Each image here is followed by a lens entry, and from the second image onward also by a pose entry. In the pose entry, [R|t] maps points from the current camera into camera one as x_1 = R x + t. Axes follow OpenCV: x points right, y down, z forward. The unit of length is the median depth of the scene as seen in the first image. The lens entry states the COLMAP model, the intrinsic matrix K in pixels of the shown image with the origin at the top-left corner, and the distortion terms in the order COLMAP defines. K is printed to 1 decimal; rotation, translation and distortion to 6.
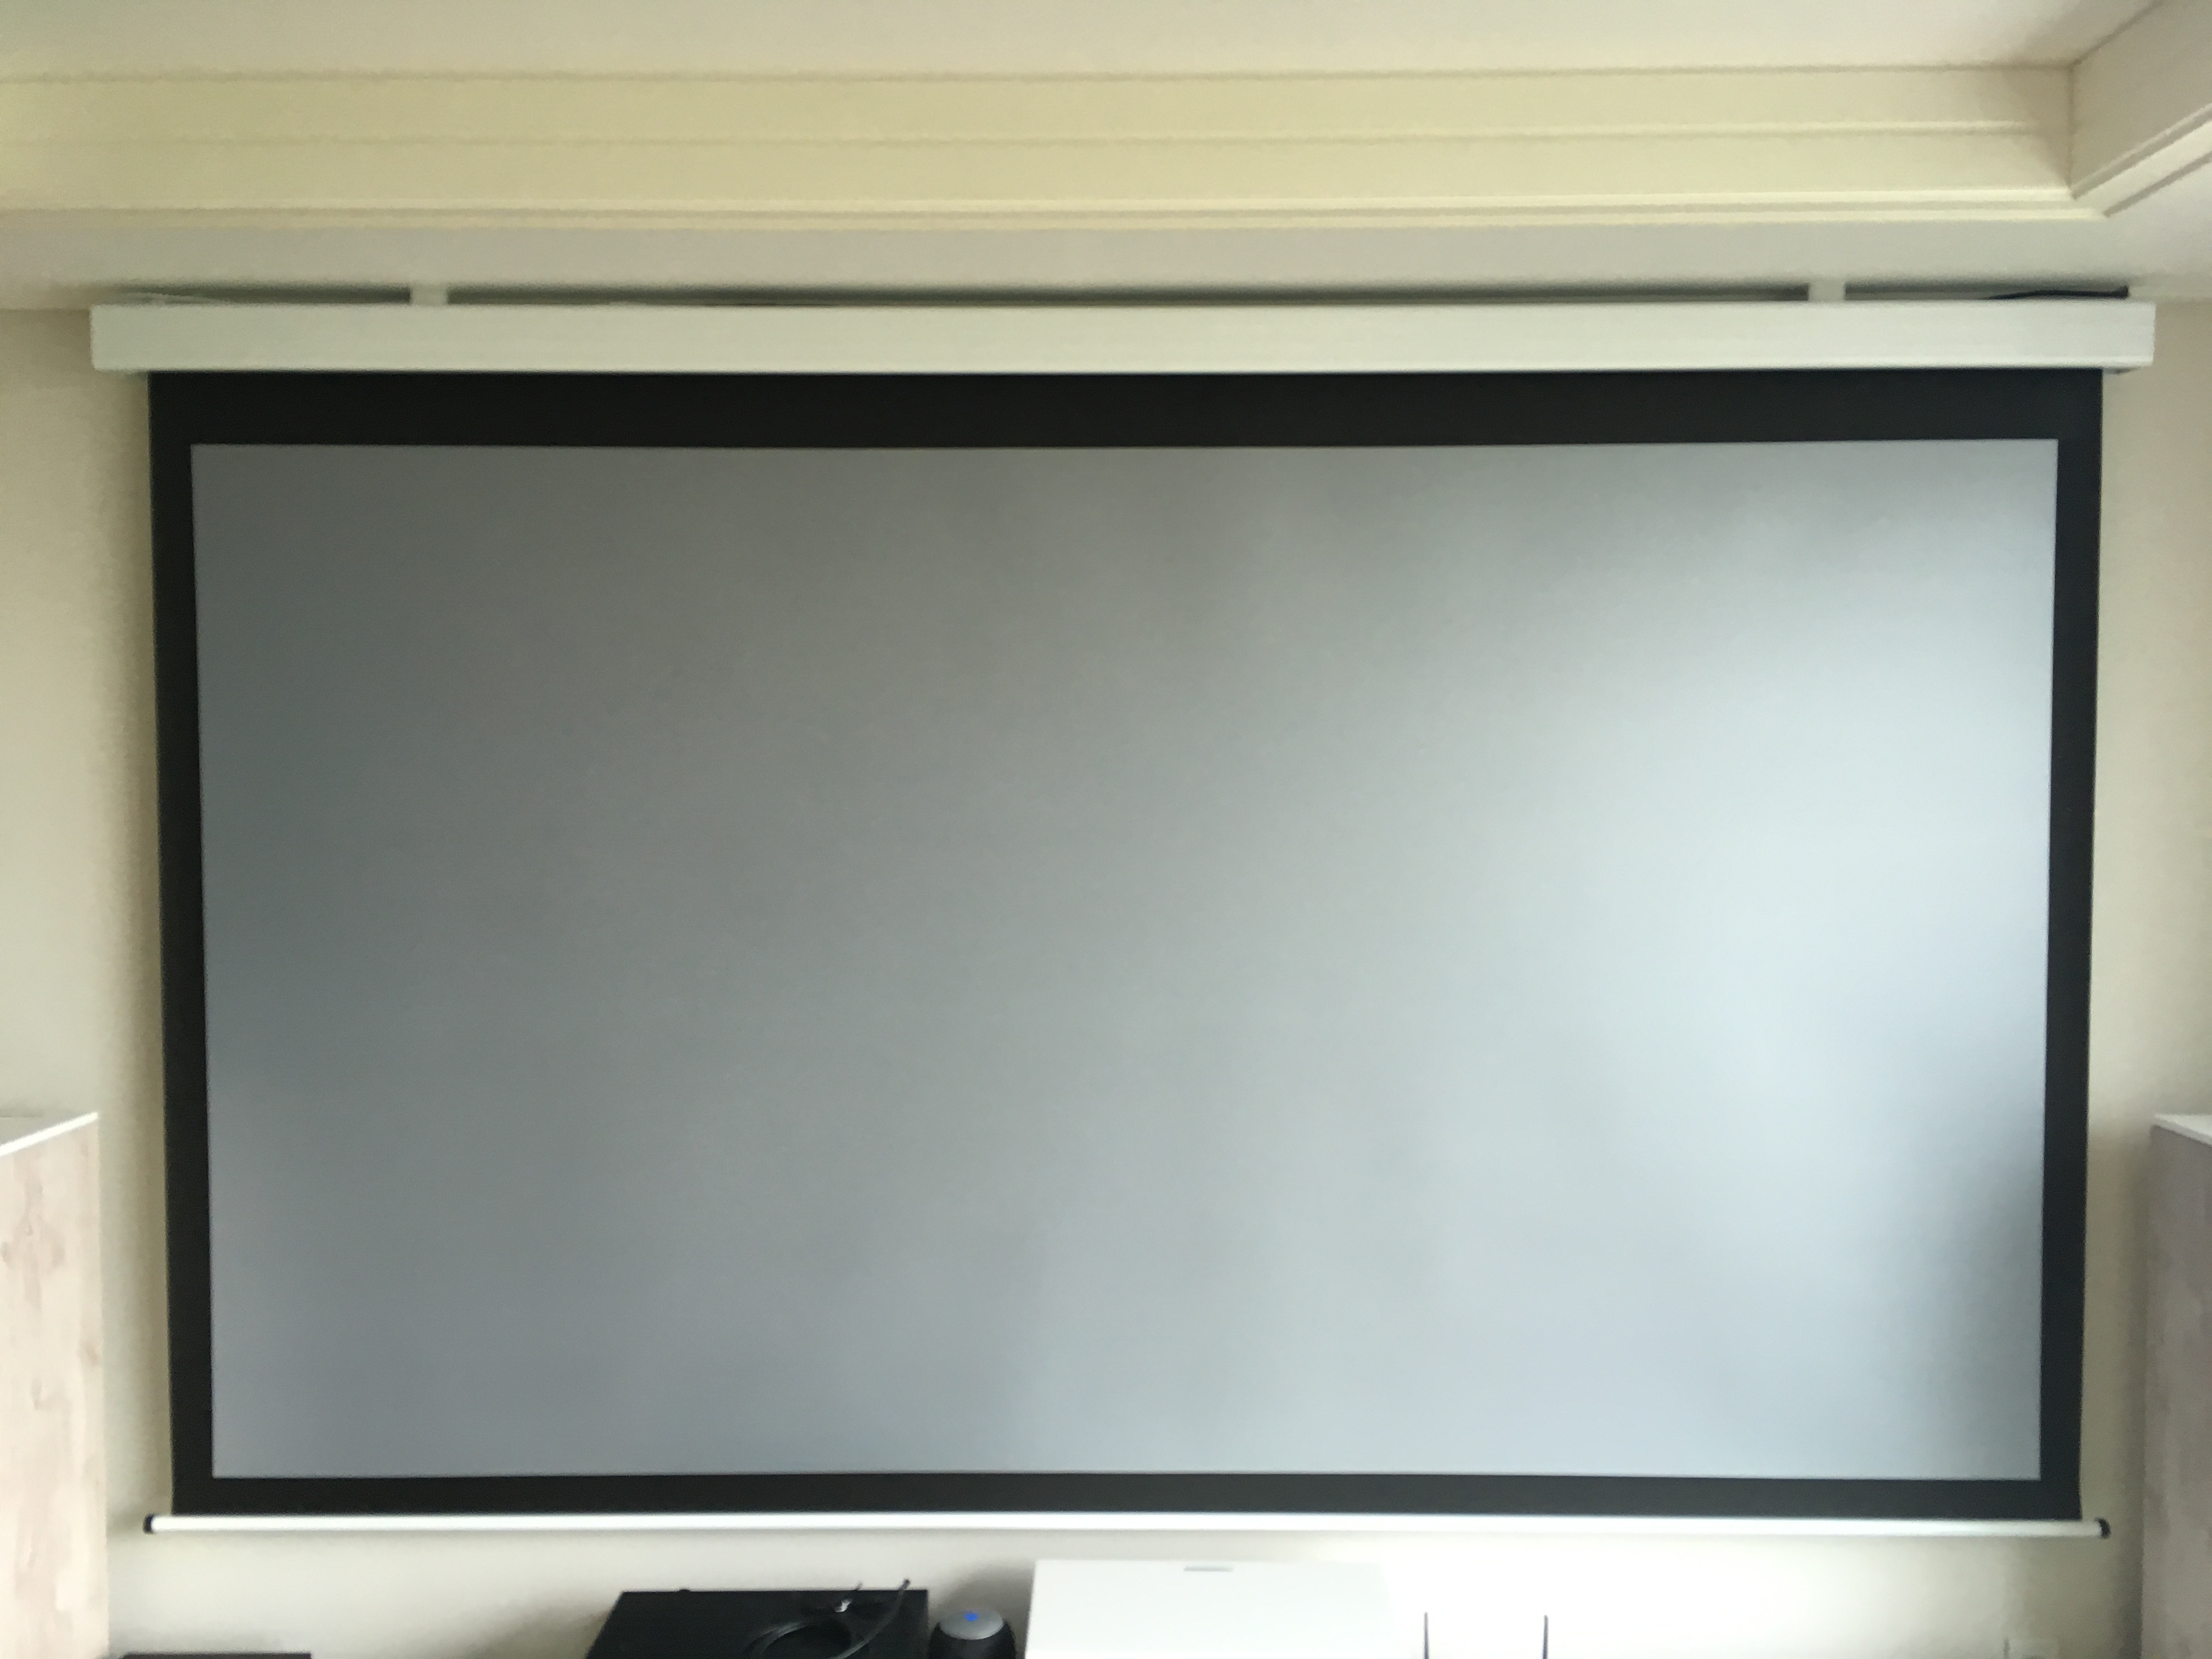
lens RADIAL K [[1938.6, 0, 1106.0], [0, 1938.6, 829.5], [0, 0, 1]] dist [-0.002047, -0.012781]
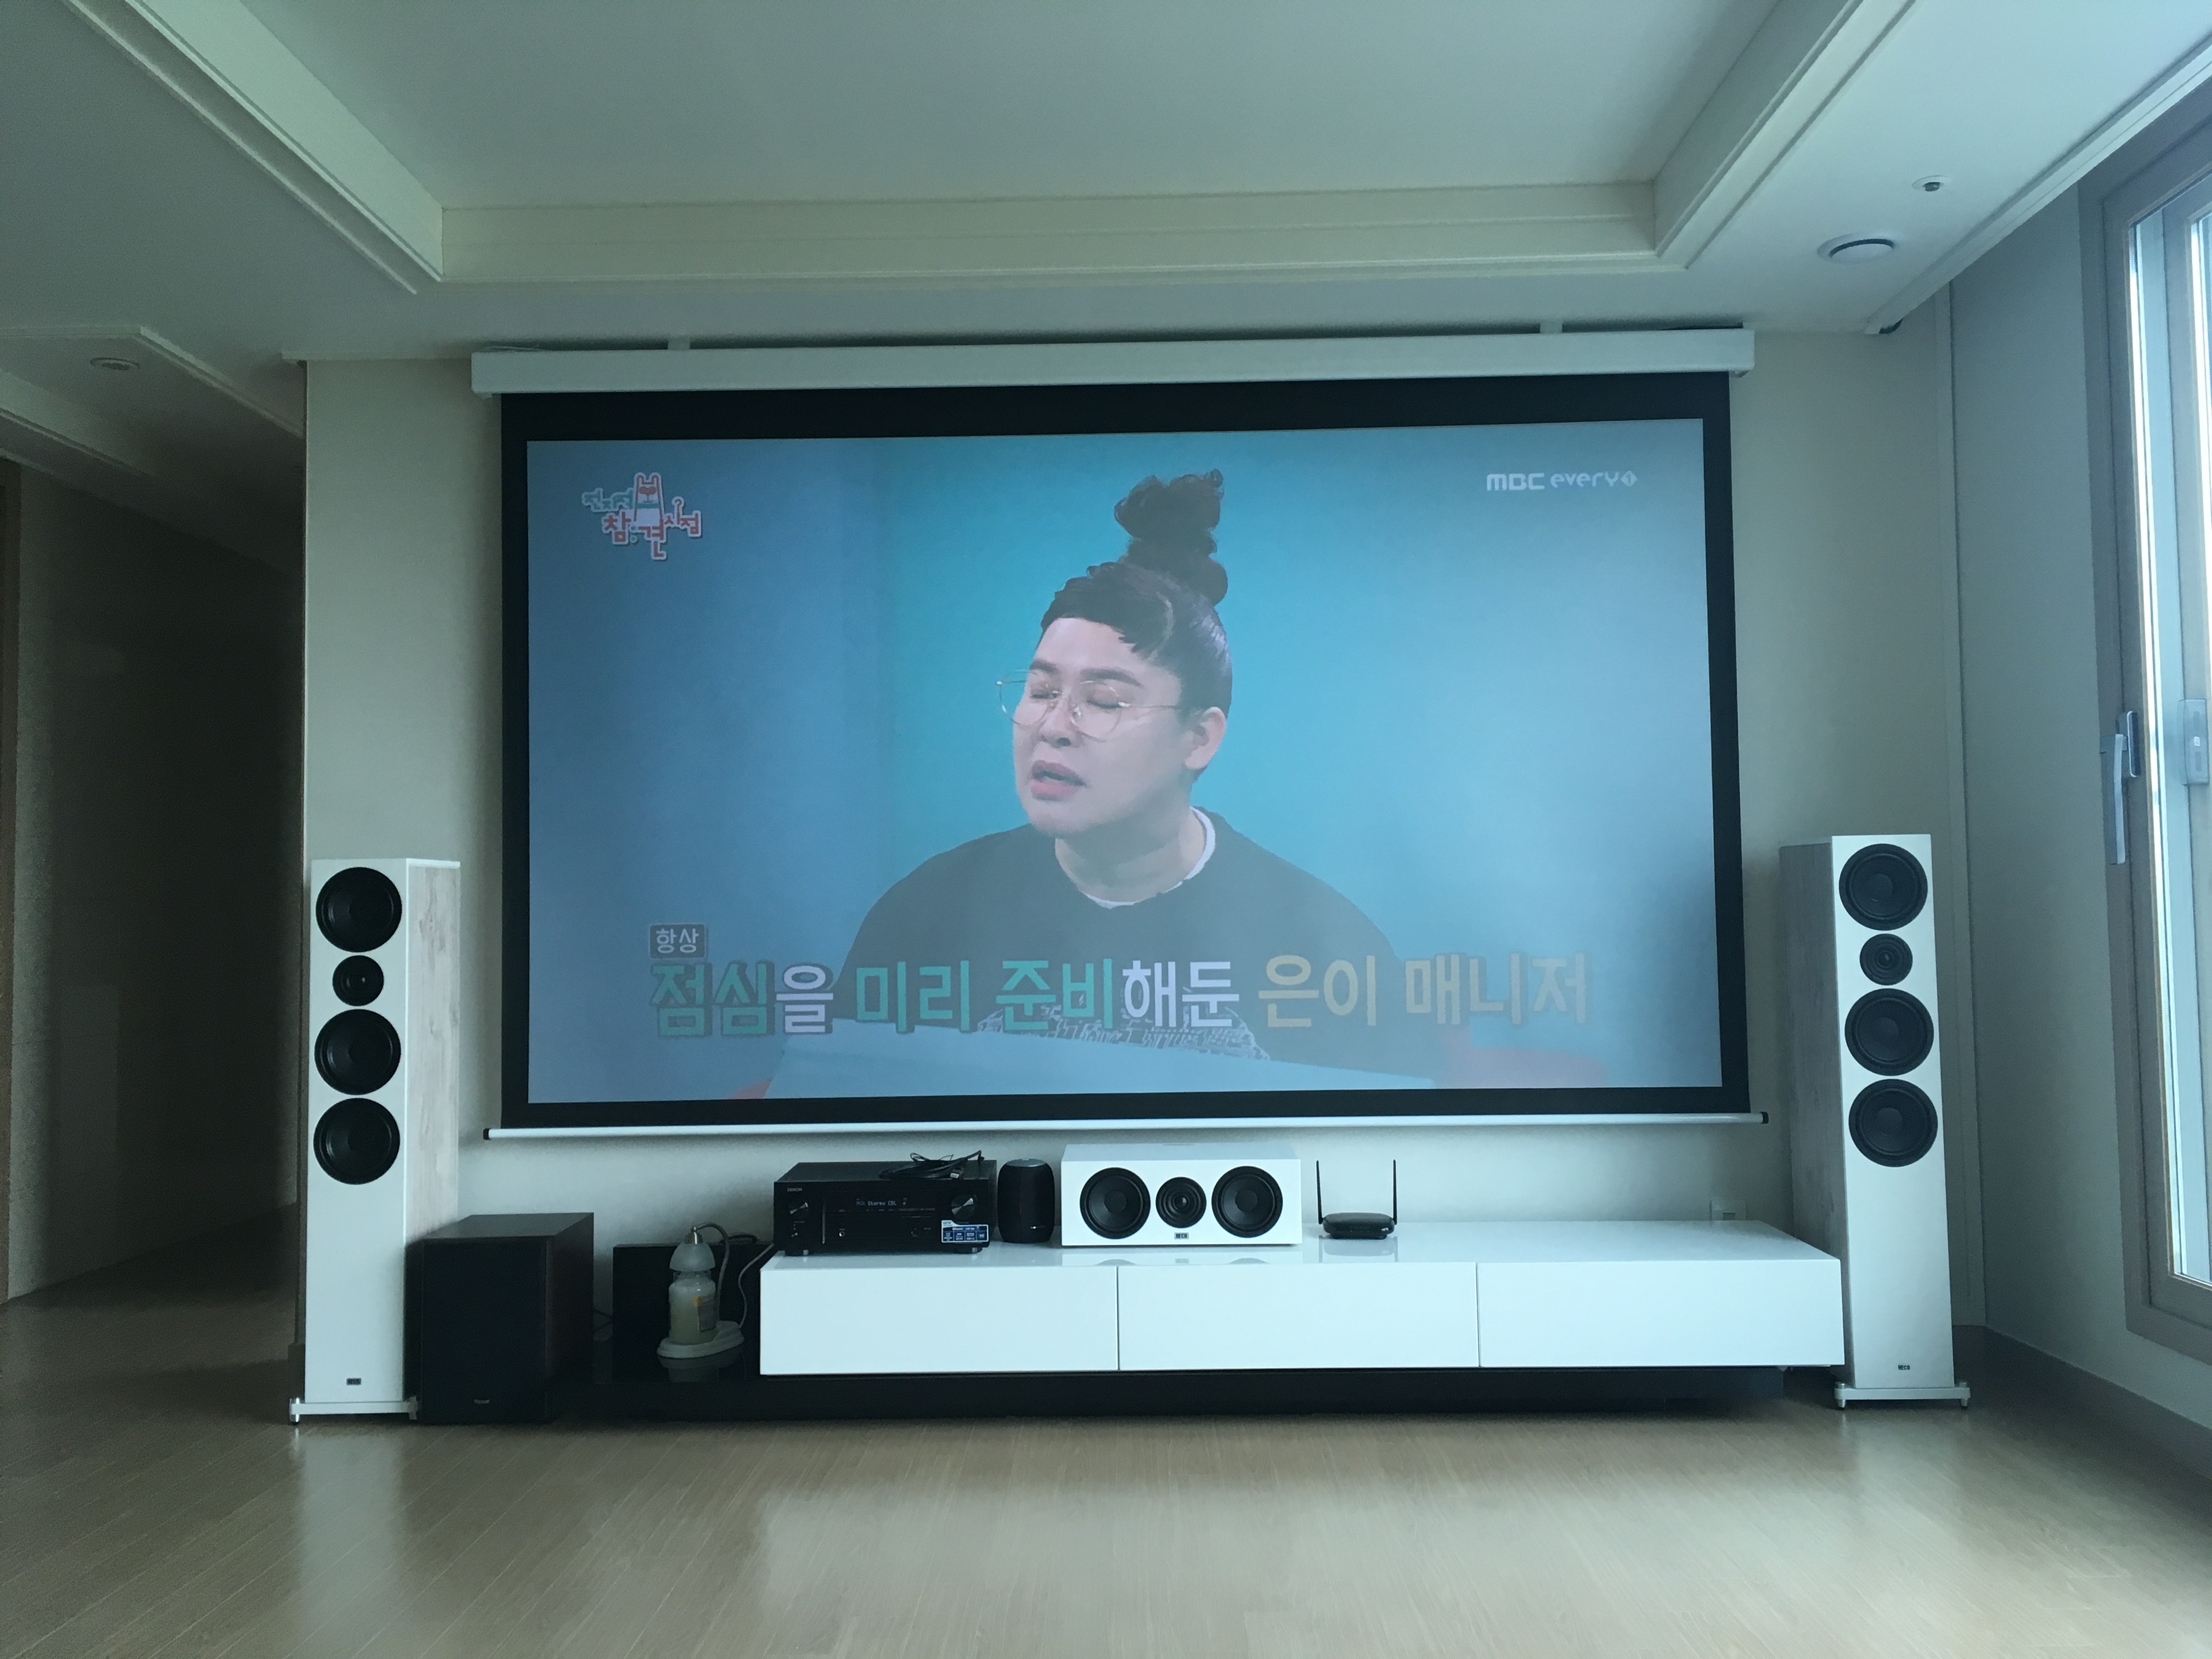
lens RADIAL K [[1938.6, 0, 1106.0], [0, 1938.6, 829.5], [0, 0, 1]] dist [-0.002047, -0.012781]
pose [[0.999818, -0.015676, -0.010880, 0.017181], [0.014760, 0.996710, -0.079693, 0.254072], [0.012094, 0.079518, 0.996760, -0.557729]]
